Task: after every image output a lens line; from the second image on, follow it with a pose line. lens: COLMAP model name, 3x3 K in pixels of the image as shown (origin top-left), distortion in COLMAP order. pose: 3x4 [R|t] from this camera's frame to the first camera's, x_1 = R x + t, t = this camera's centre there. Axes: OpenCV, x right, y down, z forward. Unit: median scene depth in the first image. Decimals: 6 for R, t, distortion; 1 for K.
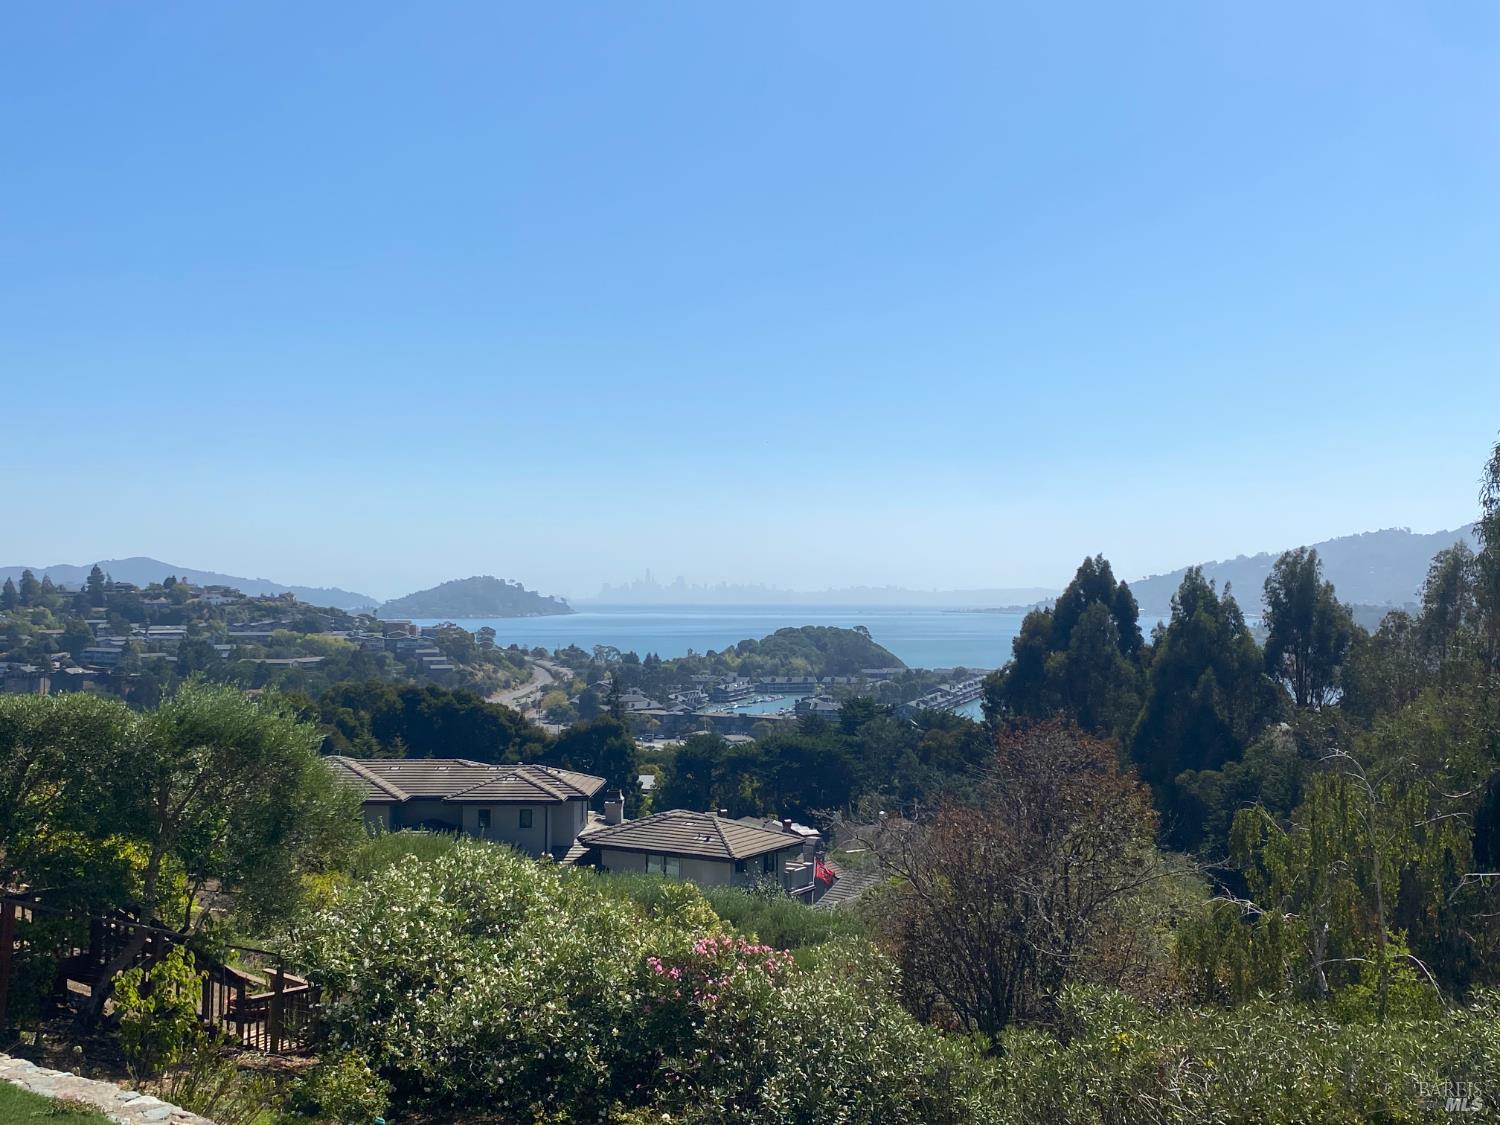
lens RADIAL K [[1534.2, 0, 745.6], [0, 1534.2, 528.1], [0, 0, 1]] dist [0.070122, 0.000000]
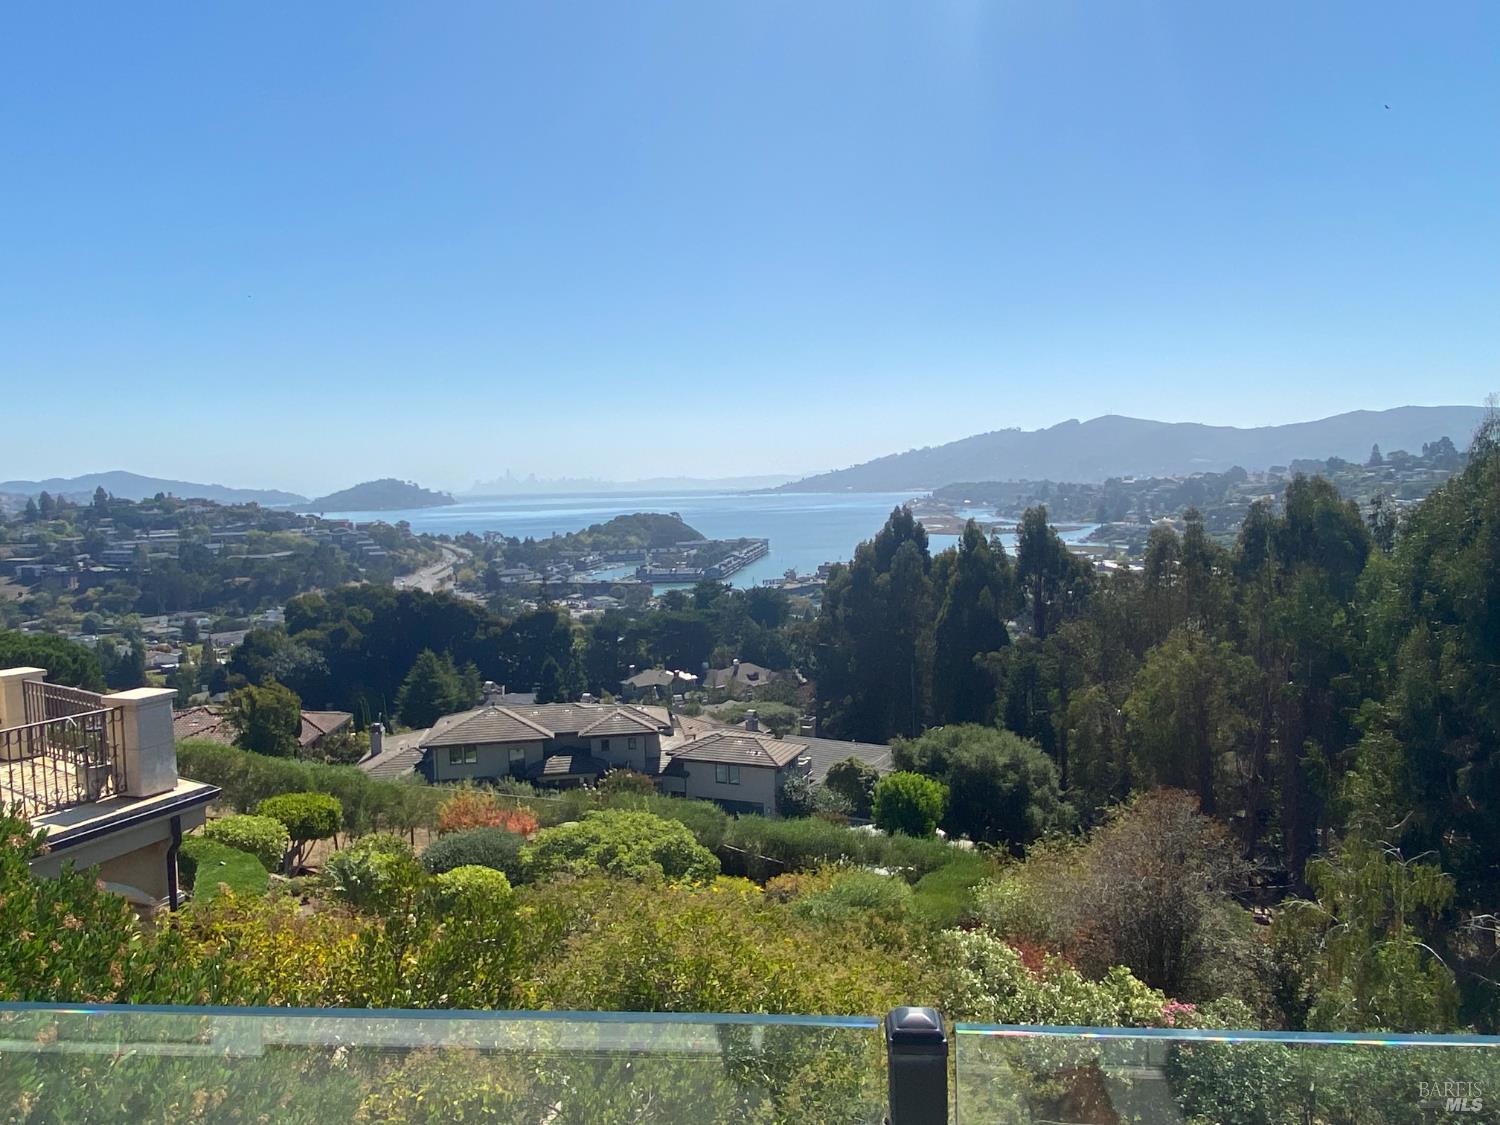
lens RADIAL K [[1061.0, 0, 762.2], [0, 1061.0, 555.6], [0, 0, 1]] dist [0.035231, -0.016768]
pose [[0.986854, -0.039955, 0.156597, -0.308430], [0.023234, 0.993967, 0.107188, -0.197440], [-0.159935, -0.102141, 0.981829, -0.091030]]
